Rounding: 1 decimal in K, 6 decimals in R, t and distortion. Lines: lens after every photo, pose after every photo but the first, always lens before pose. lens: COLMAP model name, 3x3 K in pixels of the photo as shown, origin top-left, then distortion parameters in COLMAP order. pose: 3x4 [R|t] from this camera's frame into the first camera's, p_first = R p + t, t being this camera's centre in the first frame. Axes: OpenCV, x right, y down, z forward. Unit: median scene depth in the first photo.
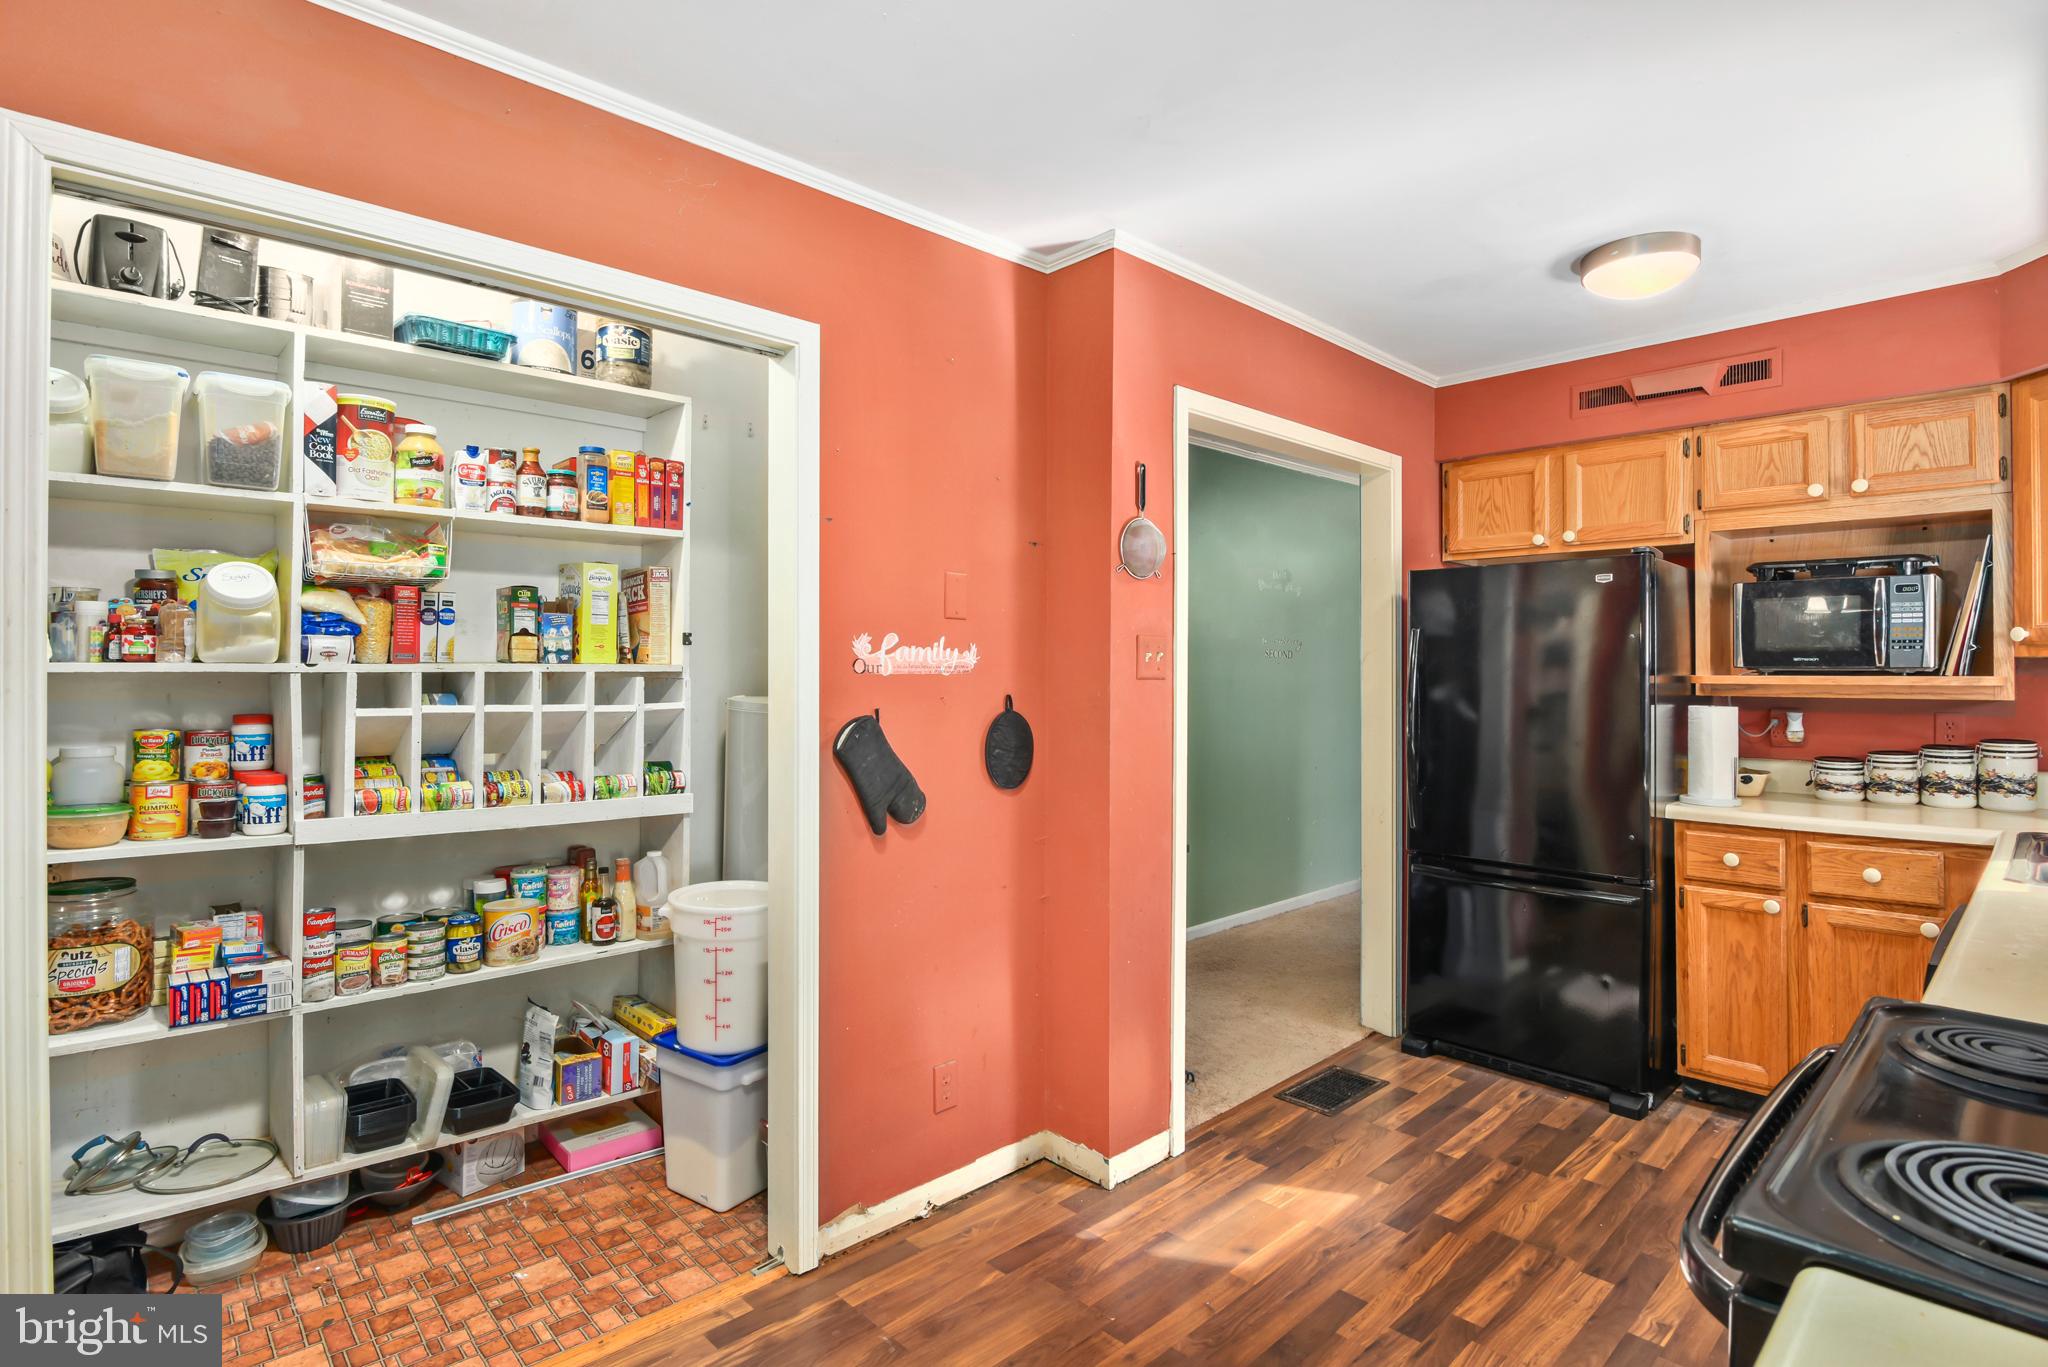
lens RADIAL K [[1010.6, 0, 1006.2], [0, 1010.6, 674.5], [0, 0, 1]] dist [-0.011610, -0.001286]
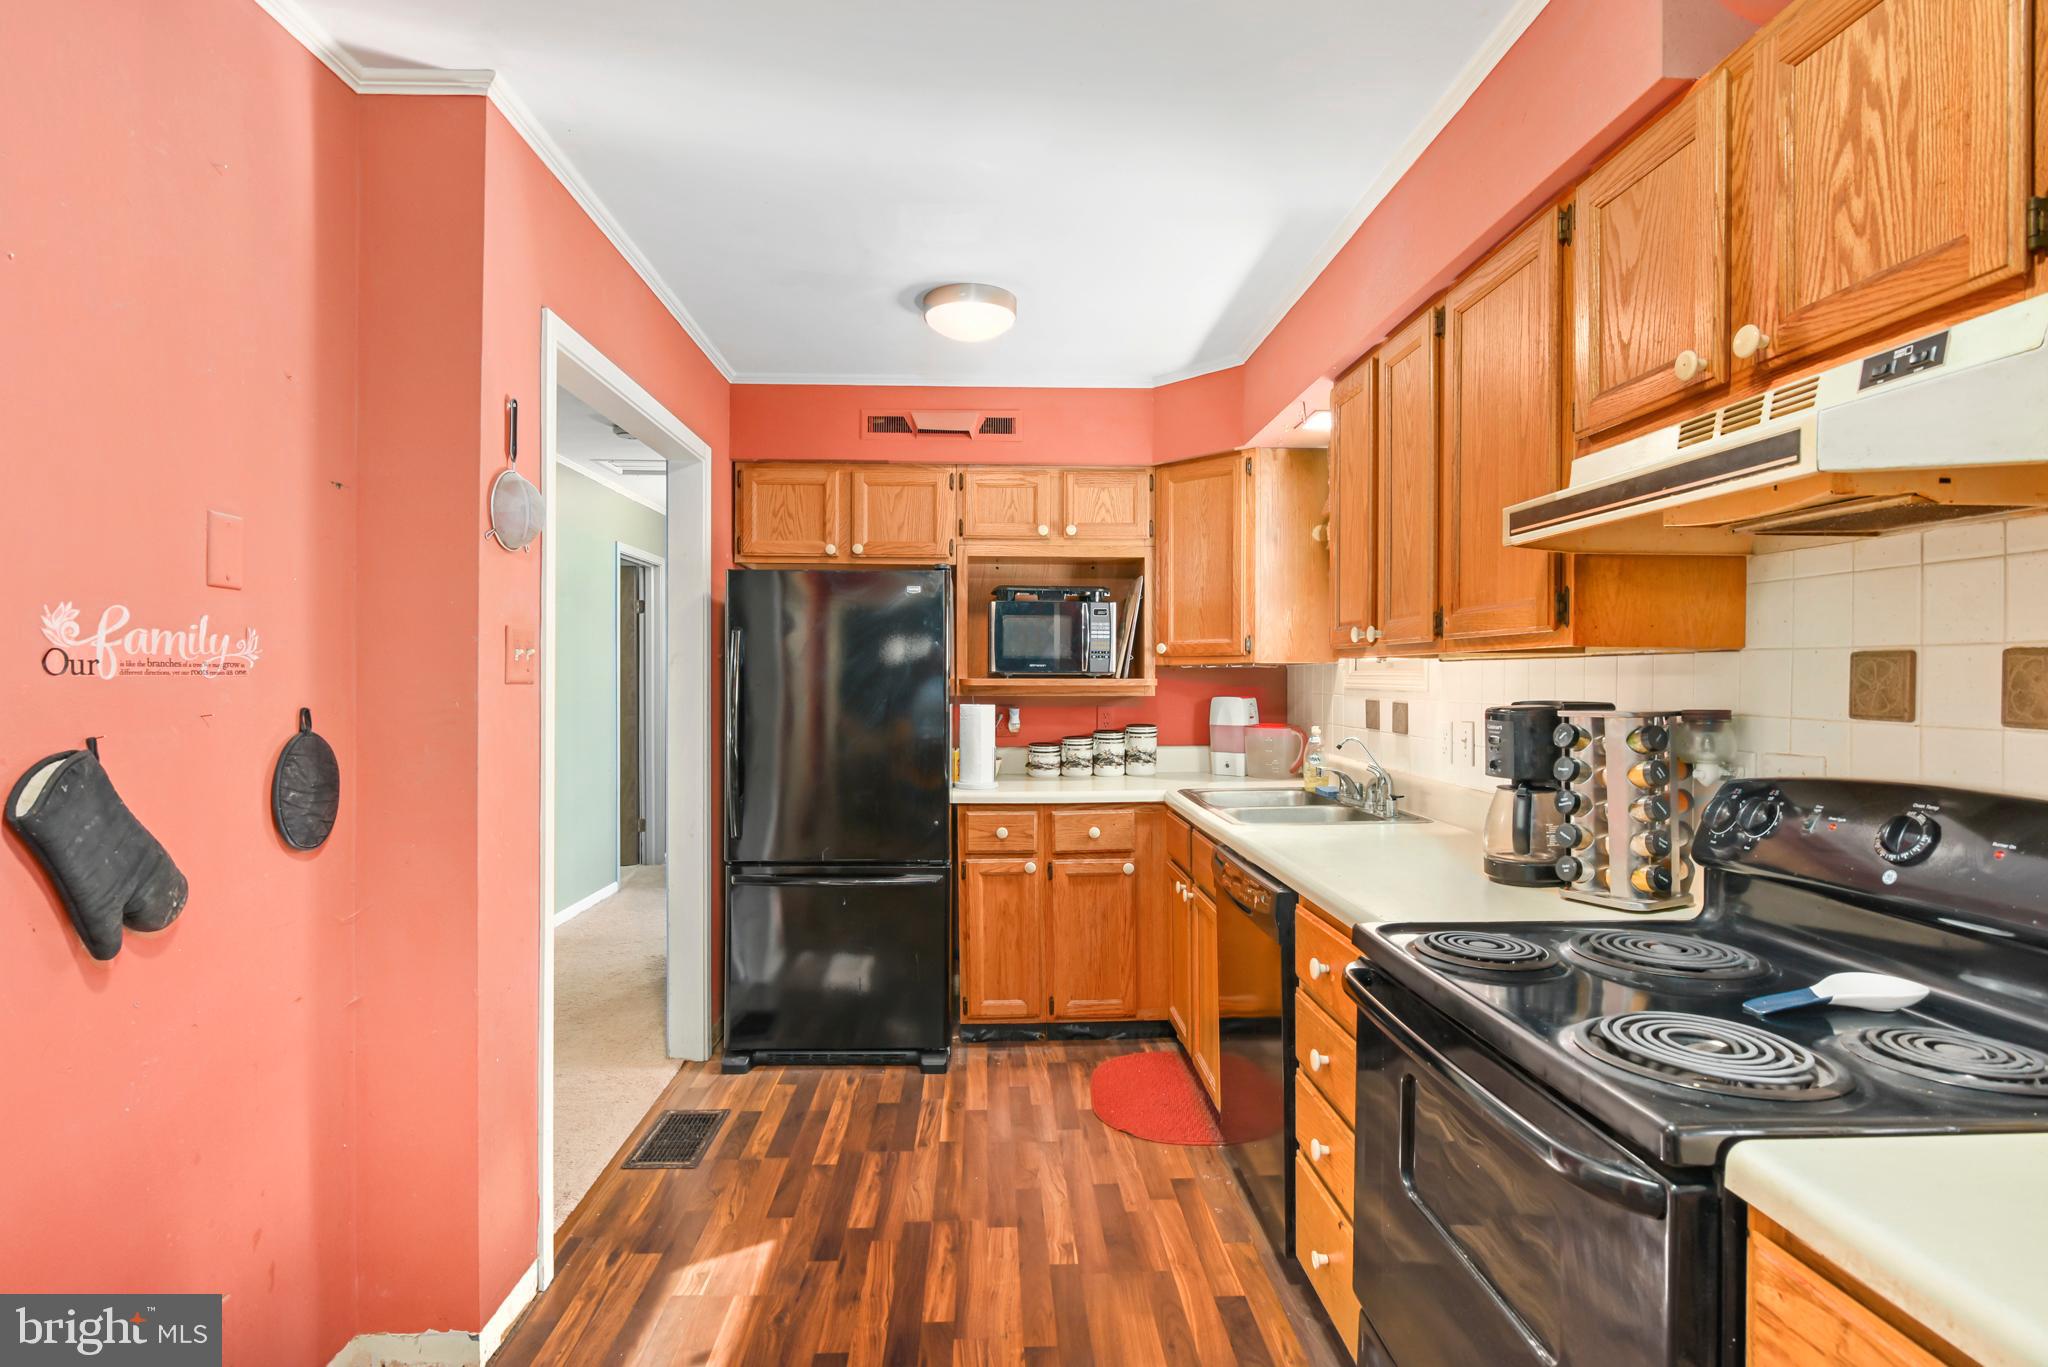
lens RADIAL K [[1010.6, 0, 1014.3], [0, 1010.6, 686.6], [0, 0, 1]] dist [-0.011610, -0.001286]
pose [[0.657432, -0.006799, 0.753483, -0.170982], [0.001133, 0.999967, 0.008034, 0.001053], [-0.753513, -0.004428, 0.657418, 0.200581]]
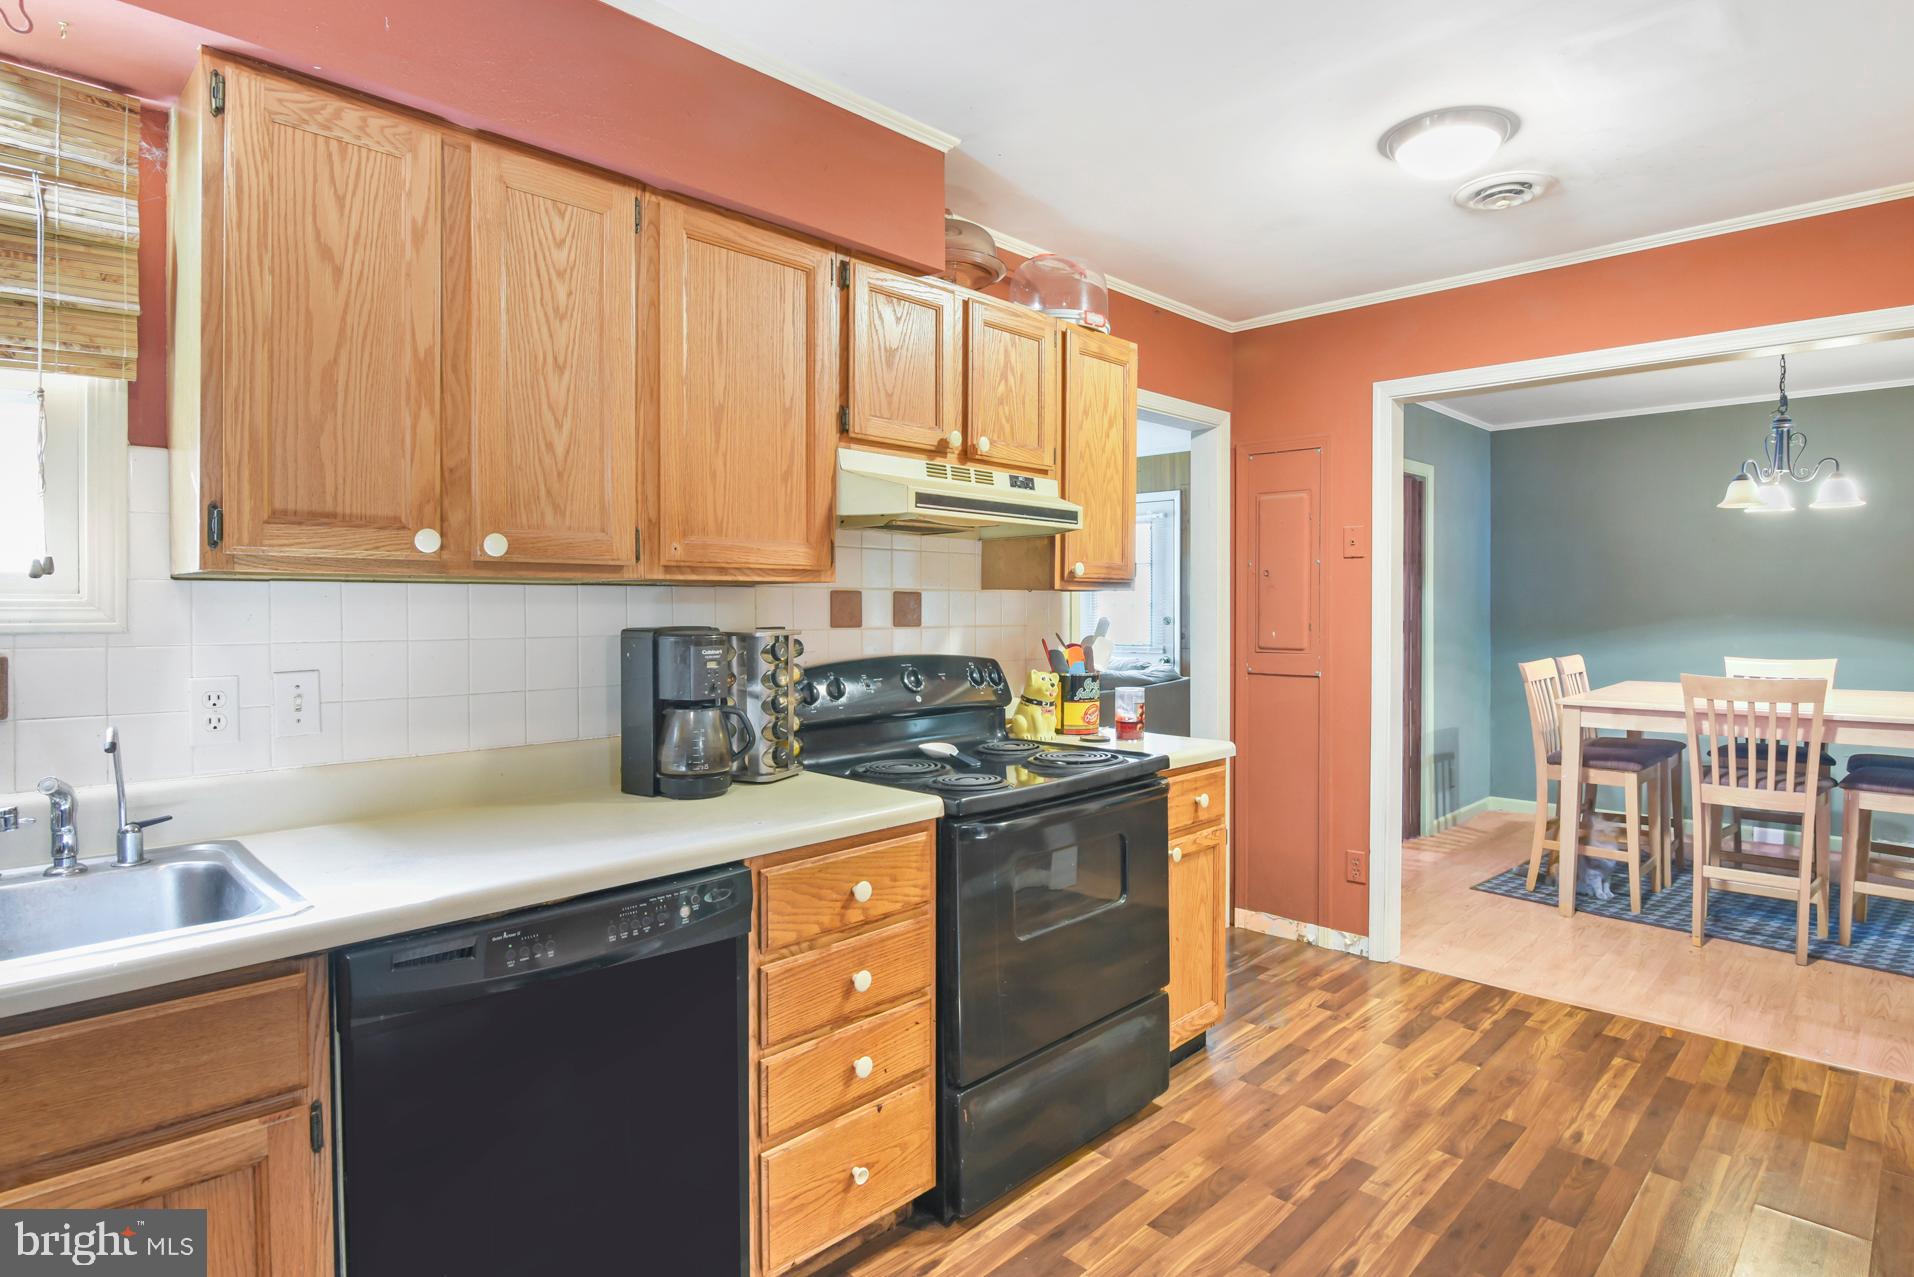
lens RADIAL K [[944.5, 0, 861.7], [0, 944.5, 597.8], [0, 0, 1]] dist [-0.011610, -0.001286]
pose [[-0.999087, -0.002009, 0.042686, 0.919152], [-0.001831, 0.999990, 0.004191, -0.016872], [-0.042694, 0.004109, -0.999080, 1.816683]]
